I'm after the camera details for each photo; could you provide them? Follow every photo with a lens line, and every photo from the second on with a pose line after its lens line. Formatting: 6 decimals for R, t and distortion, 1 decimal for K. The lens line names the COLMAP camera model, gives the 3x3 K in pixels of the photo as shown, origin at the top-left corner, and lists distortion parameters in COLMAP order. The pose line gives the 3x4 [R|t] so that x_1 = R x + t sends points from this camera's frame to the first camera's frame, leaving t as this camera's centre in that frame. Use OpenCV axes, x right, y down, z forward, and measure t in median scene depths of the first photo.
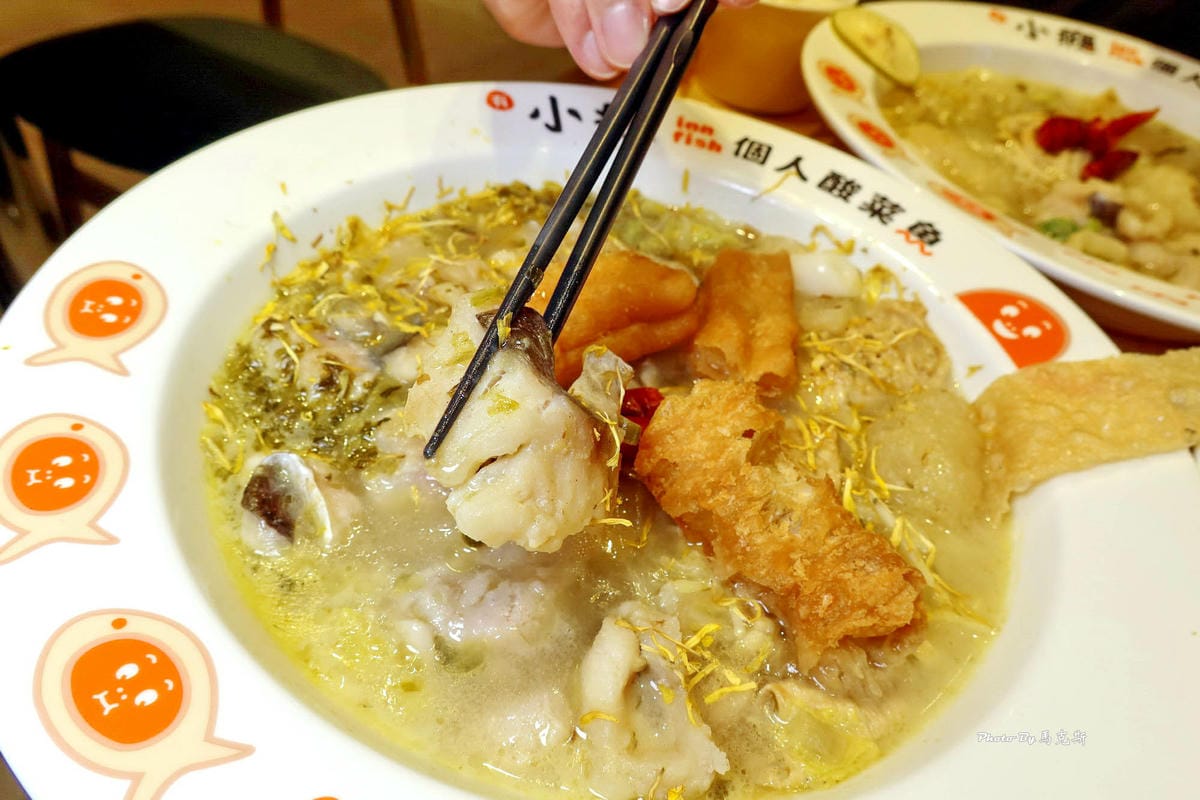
lens RADIAL K [[799.4, 0, 609.1], [0, 799.4, 409.3], [0, 0, 1]] dist [-0.010739, -0.001896]
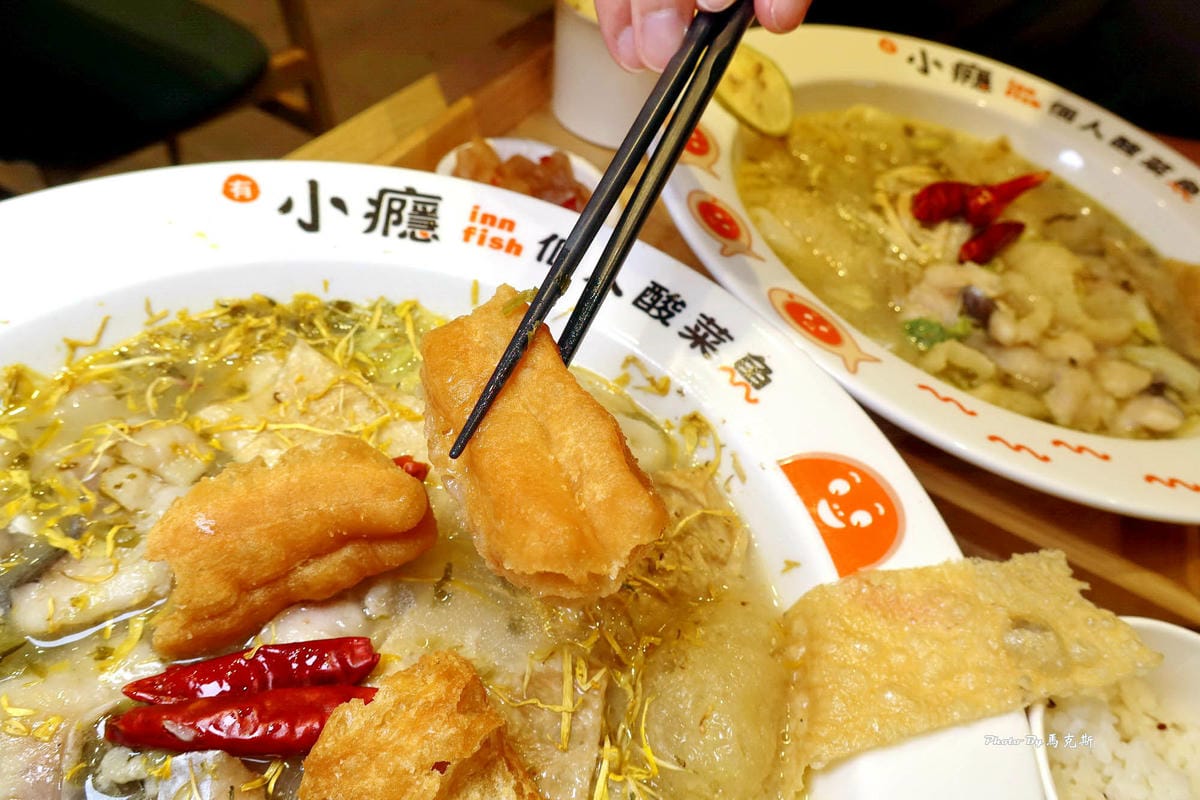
lens RADIAL K [[799.4, 0, 601.3], [0, 799.4, 413.0], [0, 0, 1]] dist [-0.010739, -0.001896]
pose [[0.997521, 0.004201, 0.070241, 0.183460], [-0.008841, 0.997788, 0.065880, -0.237436], [-0.069809, -0.066337, 0.995352, 0.178981]]
